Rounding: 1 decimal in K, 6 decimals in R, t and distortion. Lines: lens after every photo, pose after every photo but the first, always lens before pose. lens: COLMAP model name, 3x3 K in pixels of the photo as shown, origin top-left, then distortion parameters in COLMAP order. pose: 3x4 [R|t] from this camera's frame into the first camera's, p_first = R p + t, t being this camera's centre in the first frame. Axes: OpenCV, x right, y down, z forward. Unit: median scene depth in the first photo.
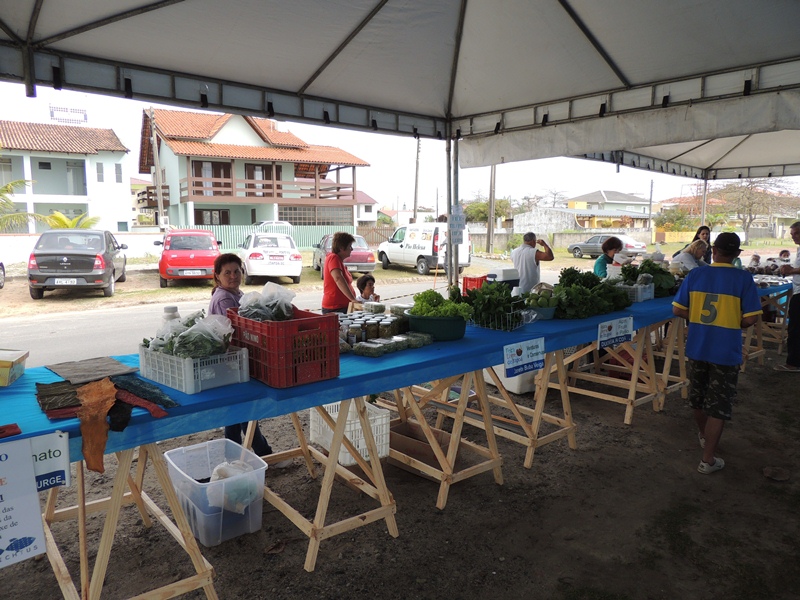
lens RADIAL K [[568.8, 0, 396.8], [0, 568.8, 301.8], [0, 0, 1]] dist [-0.026629, 0.008799]
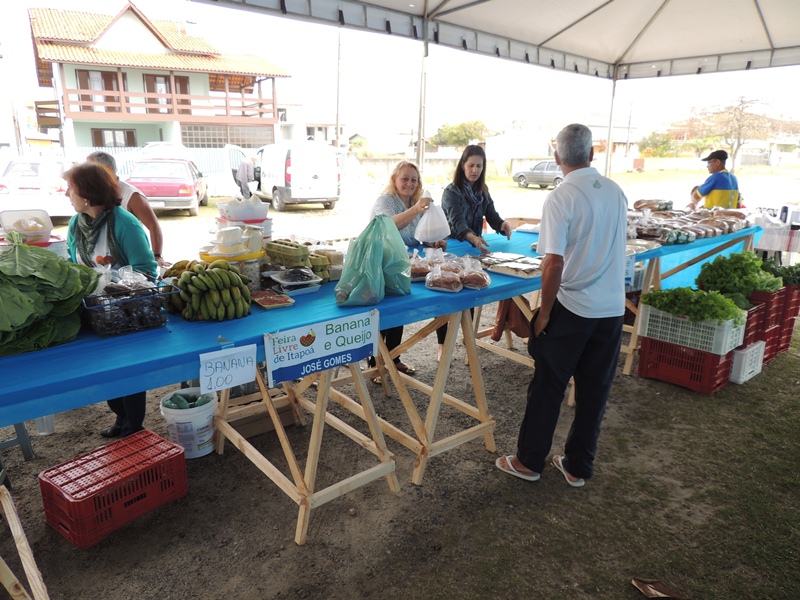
lens RADIAL K [[568.8, 0, 401.0], [0, 568.8, 299.8], [0, 0, 1]] dist [-0.026629, 0.008799]
pose [[0.999905, 0.001802, 0.013684, 0.113084], [-0.003492, 0.992209, 0.124537, -0.013727], [-0.013353, -0.124573, 0.992121, 0.114529]]
